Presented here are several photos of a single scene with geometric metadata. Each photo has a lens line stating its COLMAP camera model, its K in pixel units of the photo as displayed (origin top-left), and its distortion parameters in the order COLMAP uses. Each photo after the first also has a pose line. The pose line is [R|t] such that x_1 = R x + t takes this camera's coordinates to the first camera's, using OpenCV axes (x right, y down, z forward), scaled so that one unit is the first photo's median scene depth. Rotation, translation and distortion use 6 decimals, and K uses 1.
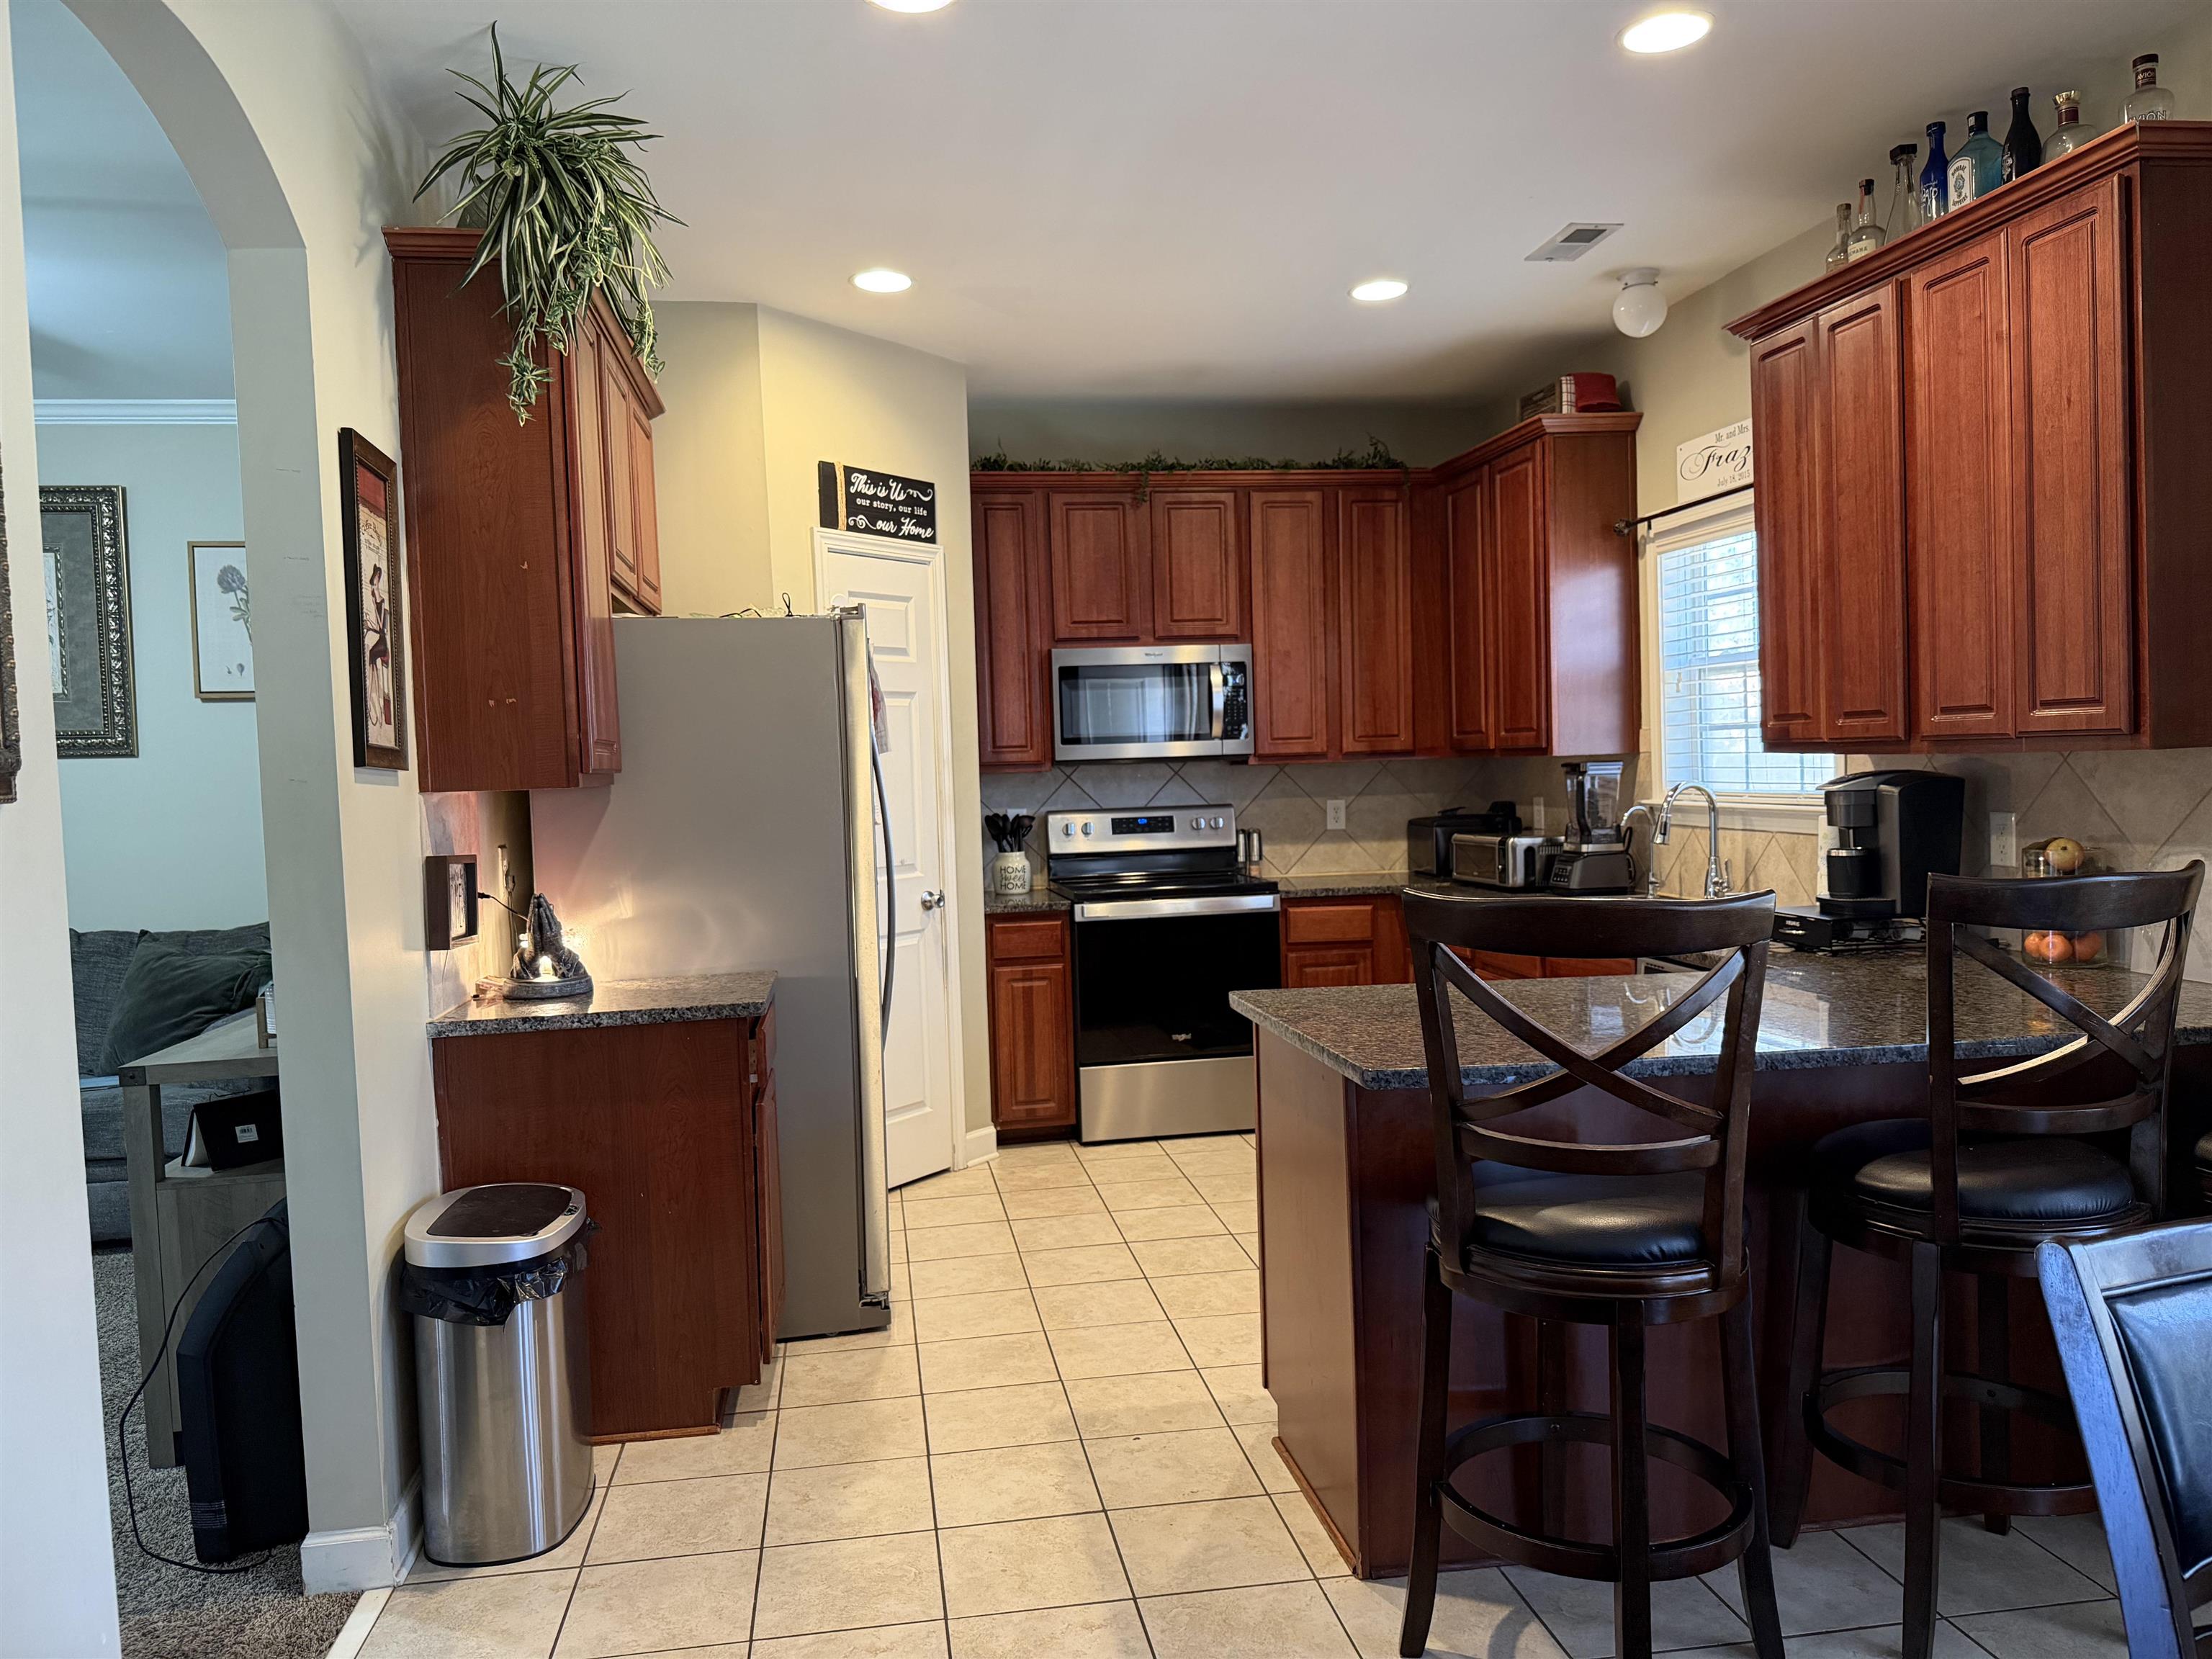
lens RADIAL K [[1552.3, 0, 1089.4], [0, 1552.3, 839.0], [0, 0, 1]] dist [0.025040, -0.037047]
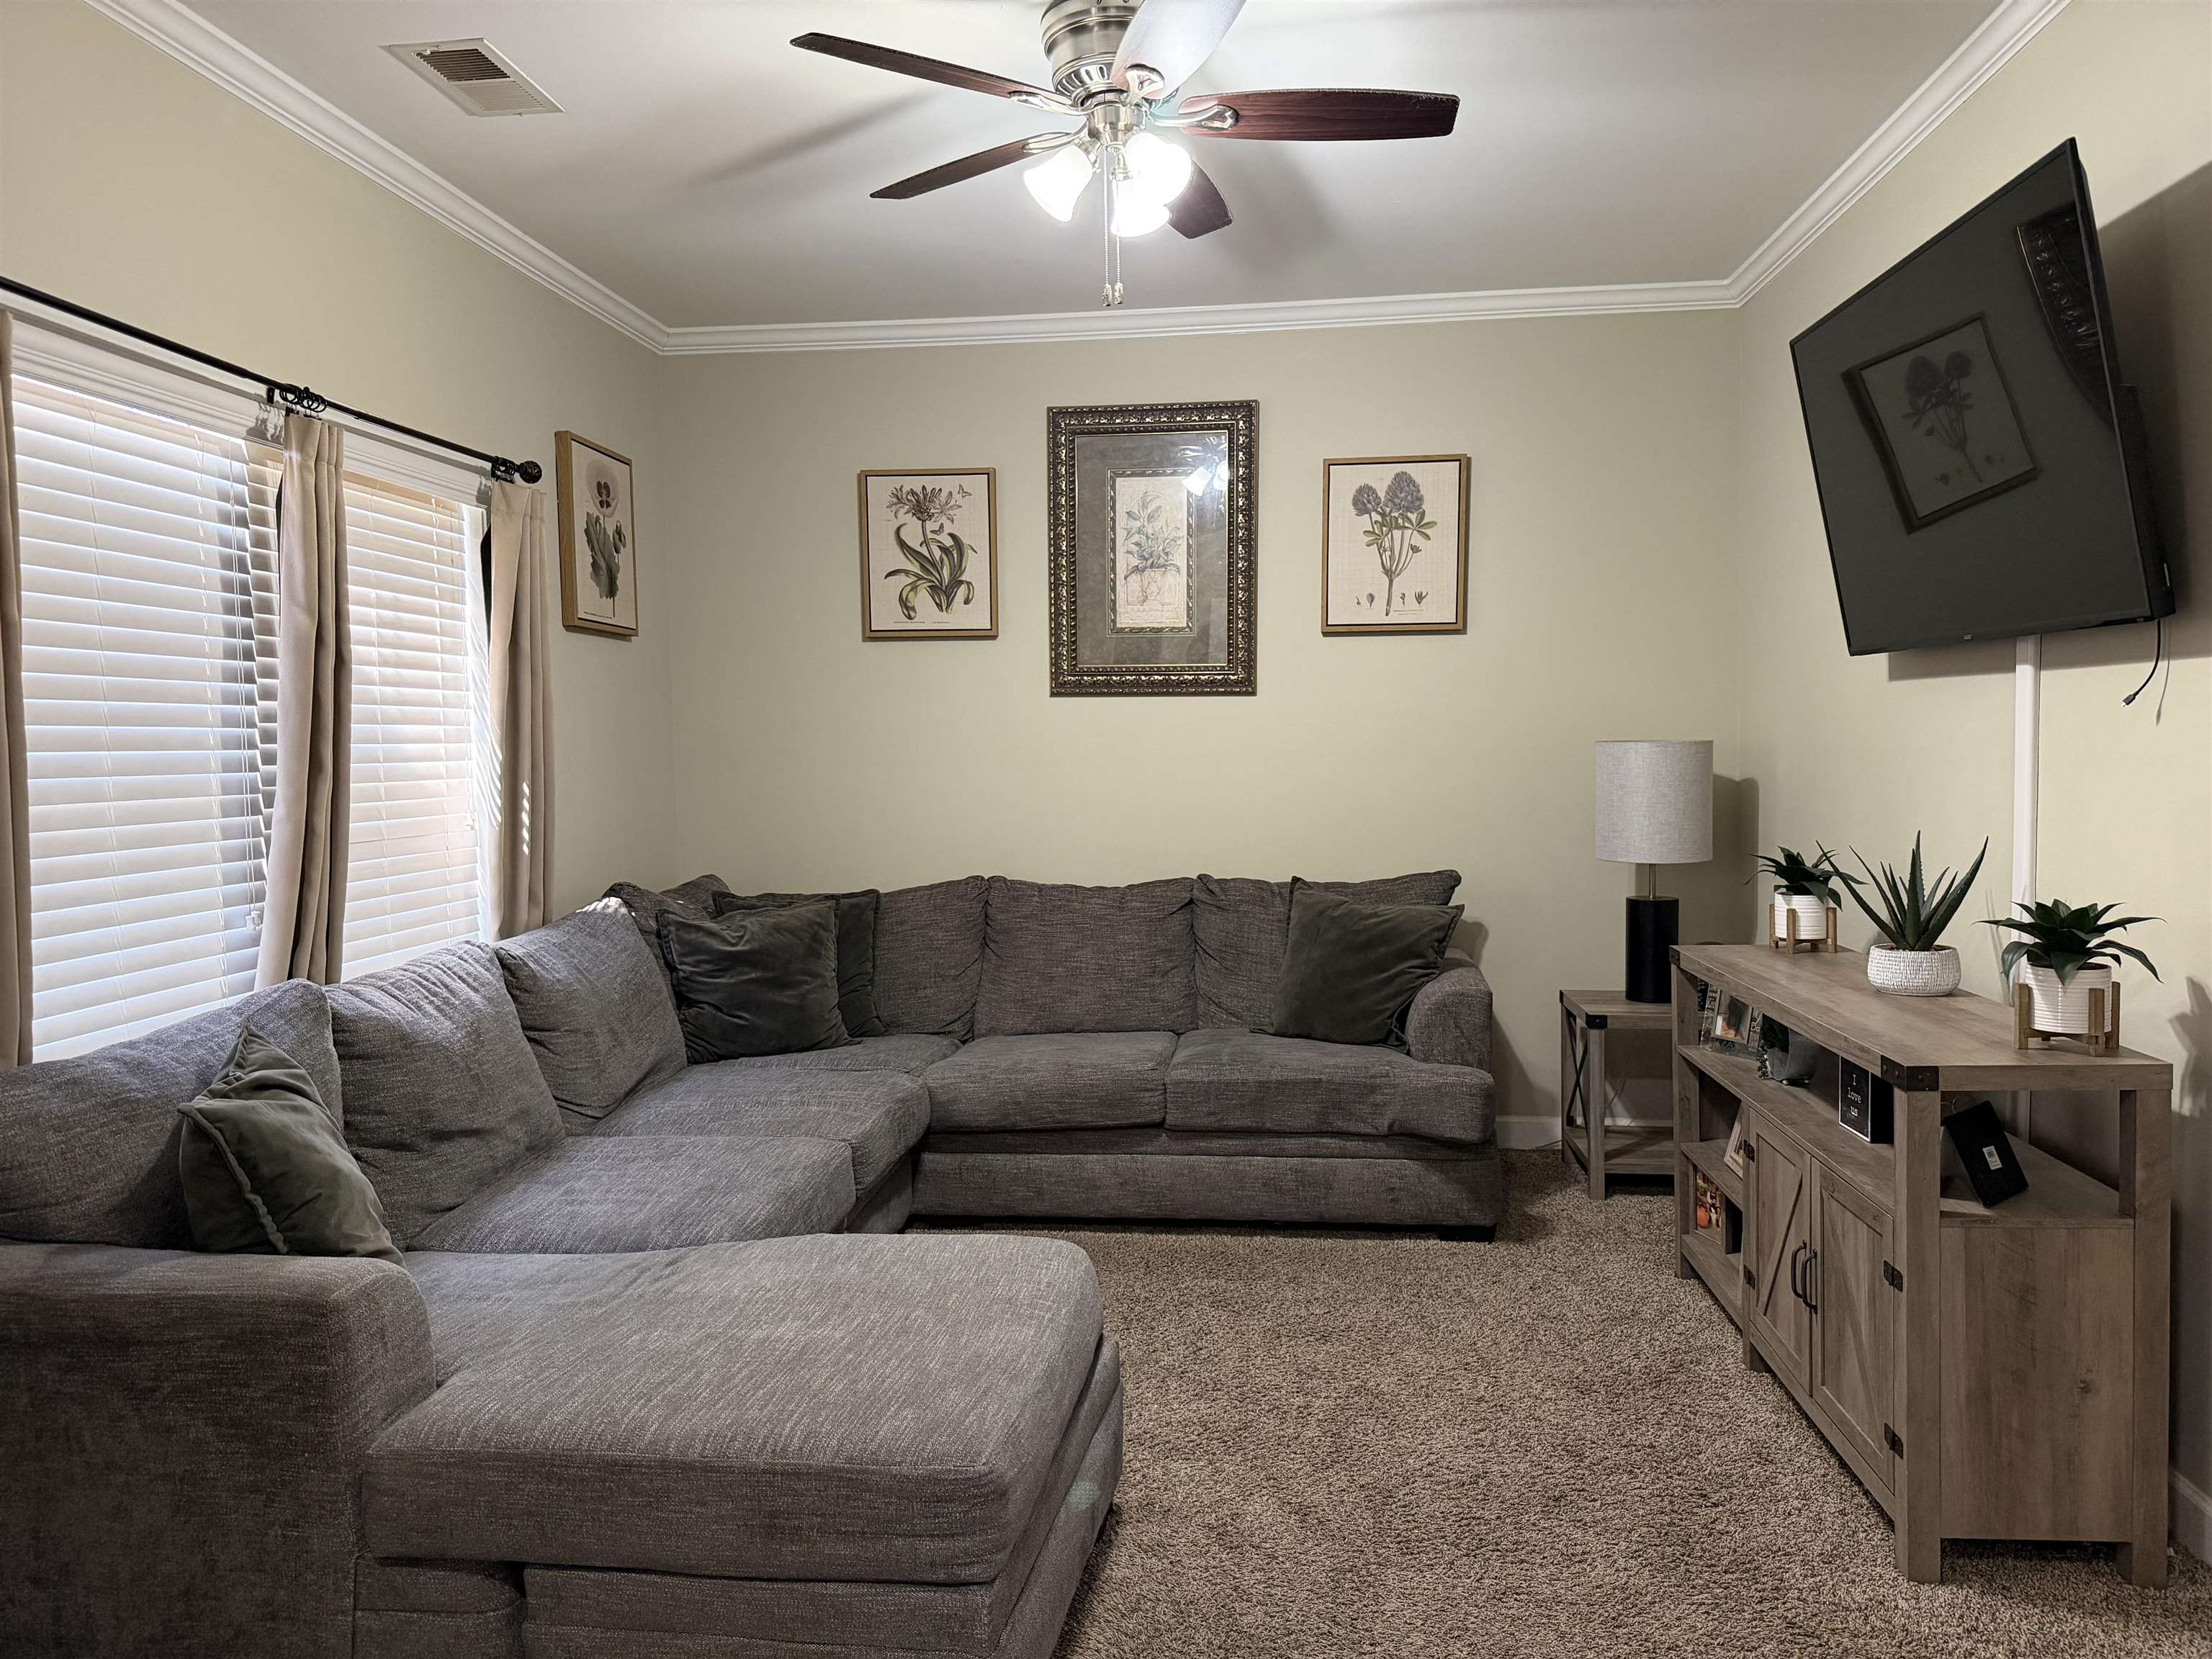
lens RADIAL K [[1552.3, 0, 1159.5], [0, 1552.3, 844.6], [0, 0, 1]] dist [0.025040, -0.037047]
pose [[0.962573, 0.034238, -0.268852, -0.772482], [-0.028034, 0.999245, 0.026880, 0.026411], [0.269570, -0.018337, 0.962806, 0.157958]]
